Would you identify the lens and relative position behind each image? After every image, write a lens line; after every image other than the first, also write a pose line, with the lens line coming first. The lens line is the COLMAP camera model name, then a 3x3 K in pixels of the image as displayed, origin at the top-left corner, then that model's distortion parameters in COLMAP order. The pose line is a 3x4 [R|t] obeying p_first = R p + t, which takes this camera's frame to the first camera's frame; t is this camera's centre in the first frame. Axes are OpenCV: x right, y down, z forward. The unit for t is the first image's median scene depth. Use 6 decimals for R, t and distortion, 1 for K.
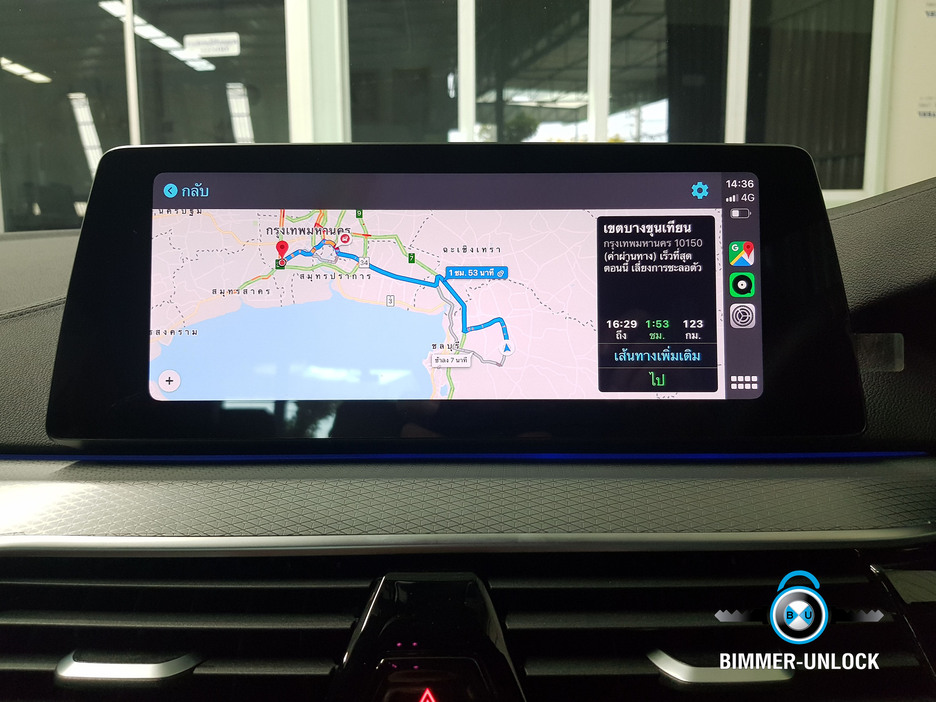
lens RADIAL K [[717.4, 0, 472.1], [0, 717.4, 356.5], [0, 0, 1]] dist [-0.002417, -0.033778]
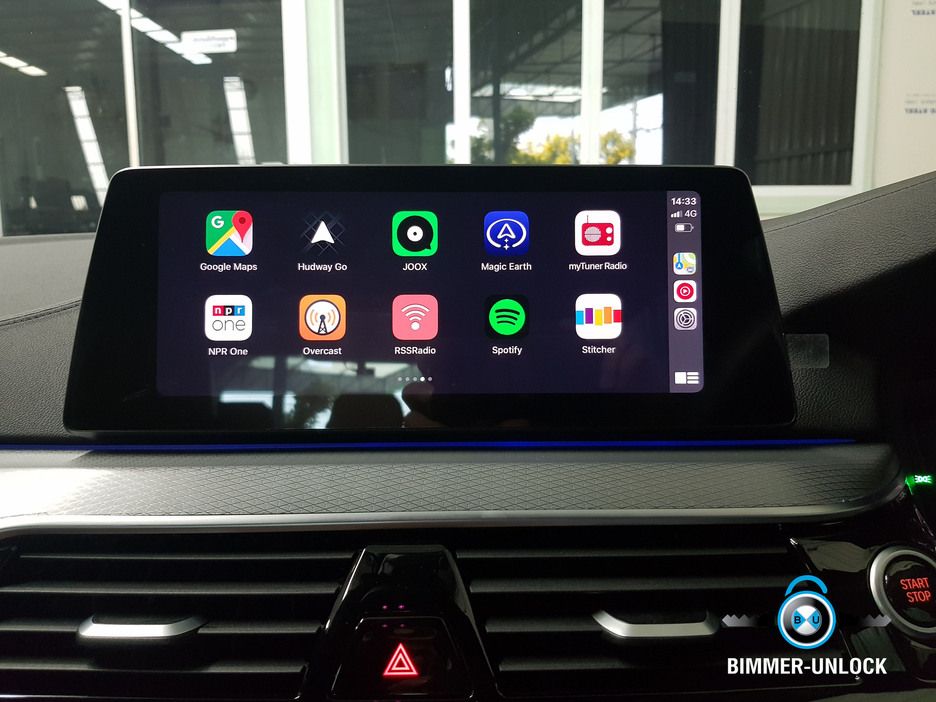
lens RADIAL K [[717.4, 0, 481.3], [0, 717.4, 351.0], [0, 0, 1]] dist [-0.002417, -0.033778]
pose [[0.999897, -0.002657, 0.014098, 0.039479], [0.002607, 0.999990, 0.003521, -0.010751], [-0.014107, -0.003484, 0.999894, -0.121350]]
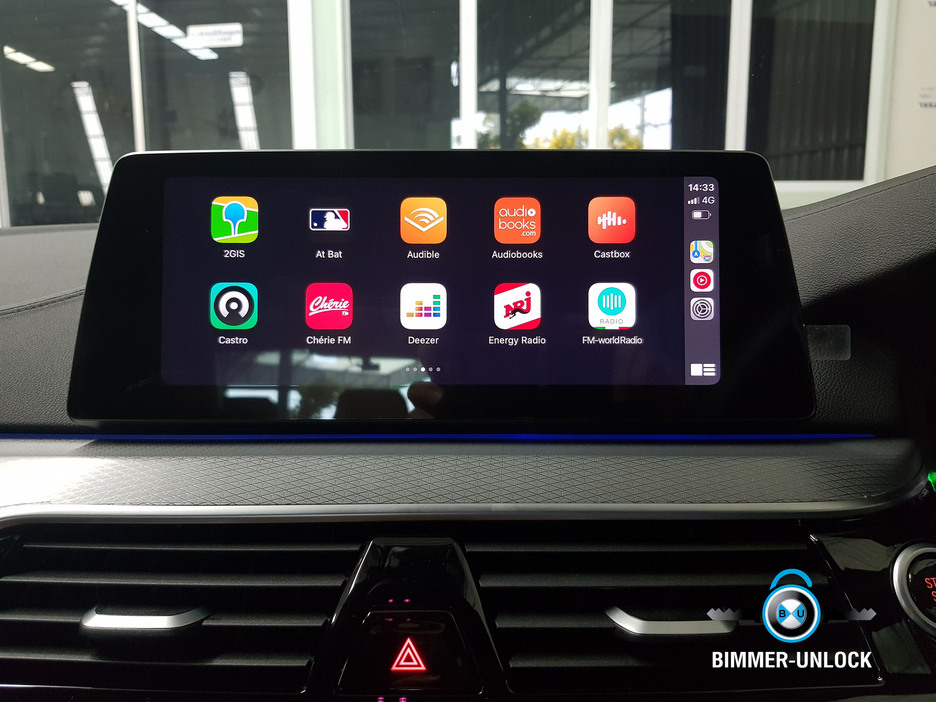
lens RADIAL K [[717.4, 0, 472.5], [0, 717.4, 359.3], [0, 0, 1]] dist [-0.002417, -0.033778]
pose [[0.999987, 0.002581, -0.004492, 0.031785], [-0.002496, 0.999819, 0.018884, 0.000661], [0.004540, -0.018873, 0.999812, -0.094448]]
